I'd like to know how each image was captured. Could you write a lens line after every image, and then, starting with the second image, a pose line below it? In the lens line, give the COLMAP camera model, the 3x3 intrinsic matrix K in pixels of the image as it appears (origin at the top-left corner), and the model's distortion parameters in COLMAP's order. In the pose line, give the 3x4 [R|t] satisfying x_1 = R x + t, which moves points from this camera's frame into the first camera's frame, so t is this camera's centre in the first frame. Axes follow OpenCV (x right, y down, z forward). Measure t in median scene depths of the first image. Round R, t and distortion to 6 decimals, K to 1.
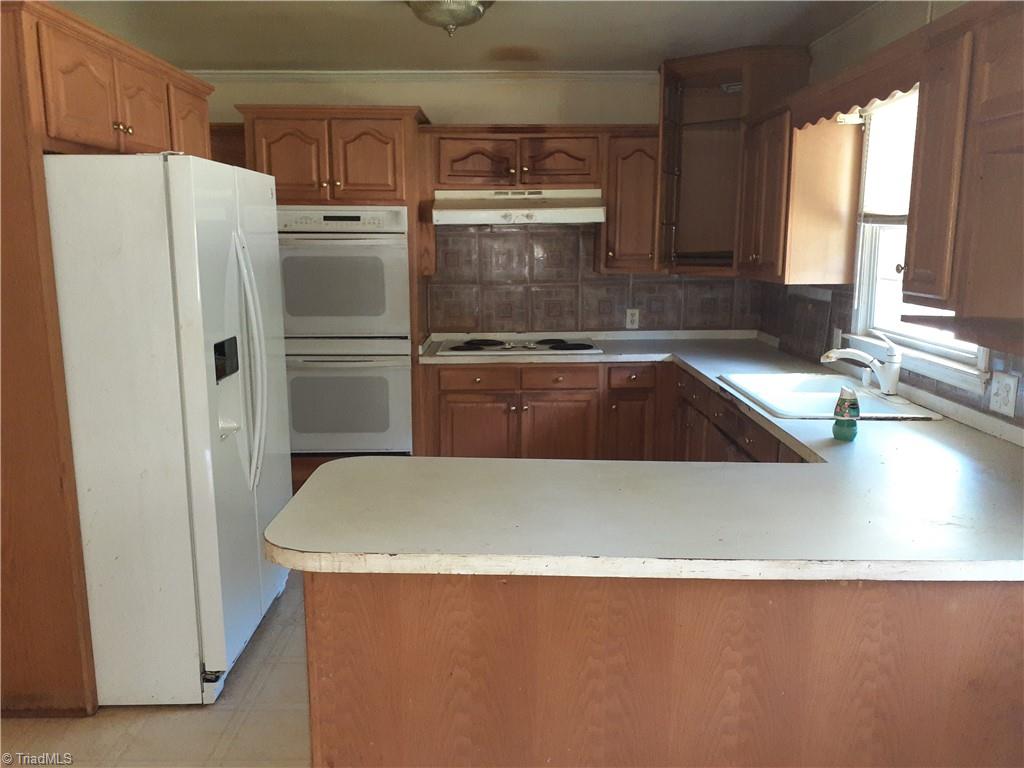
lens RADIAL K [[821.6, 0, 511.5], [0, 821.6, 395.5], [0, 0, 1]] dist [0.136230, -0.246586]
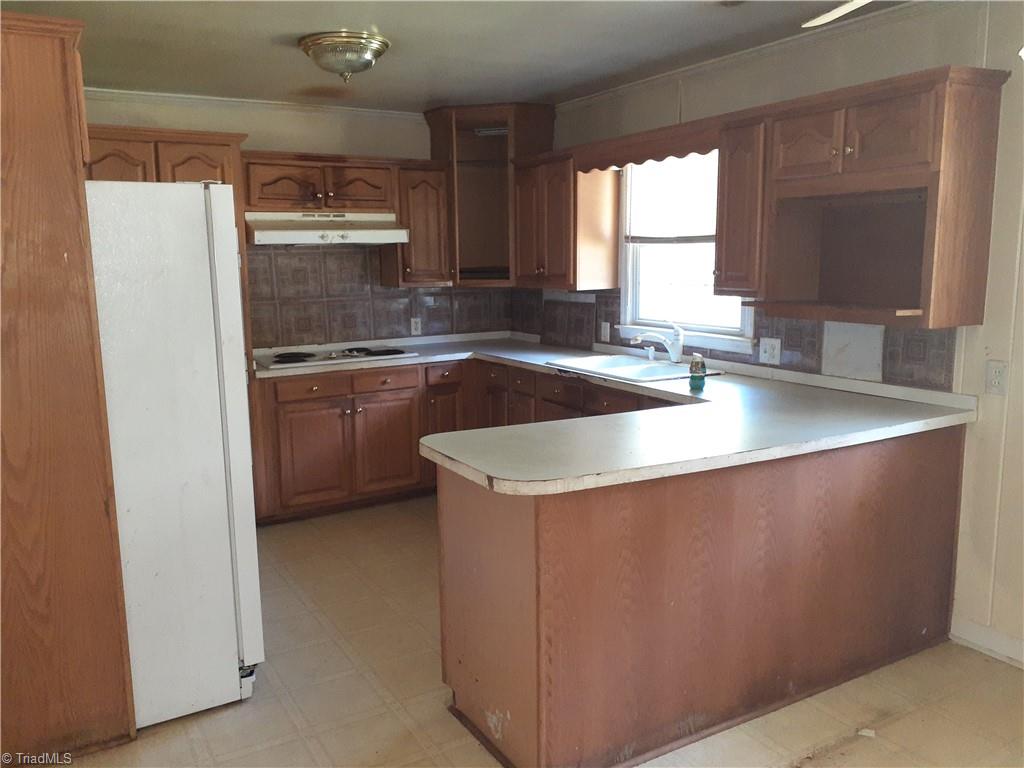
lens RADIAL K [[821.6, 0, 511.5], [0, 821.6, 395.5], [0, 0, 1]] dist [0.136230, -0.246586]
pose [[0.868614, -0.097144, 0.485874, -0.340184], [0.108092, 0.994126, 0.005521, 0.011547], [-0.483556, 0.047724, 0.874011, -0.065363]]
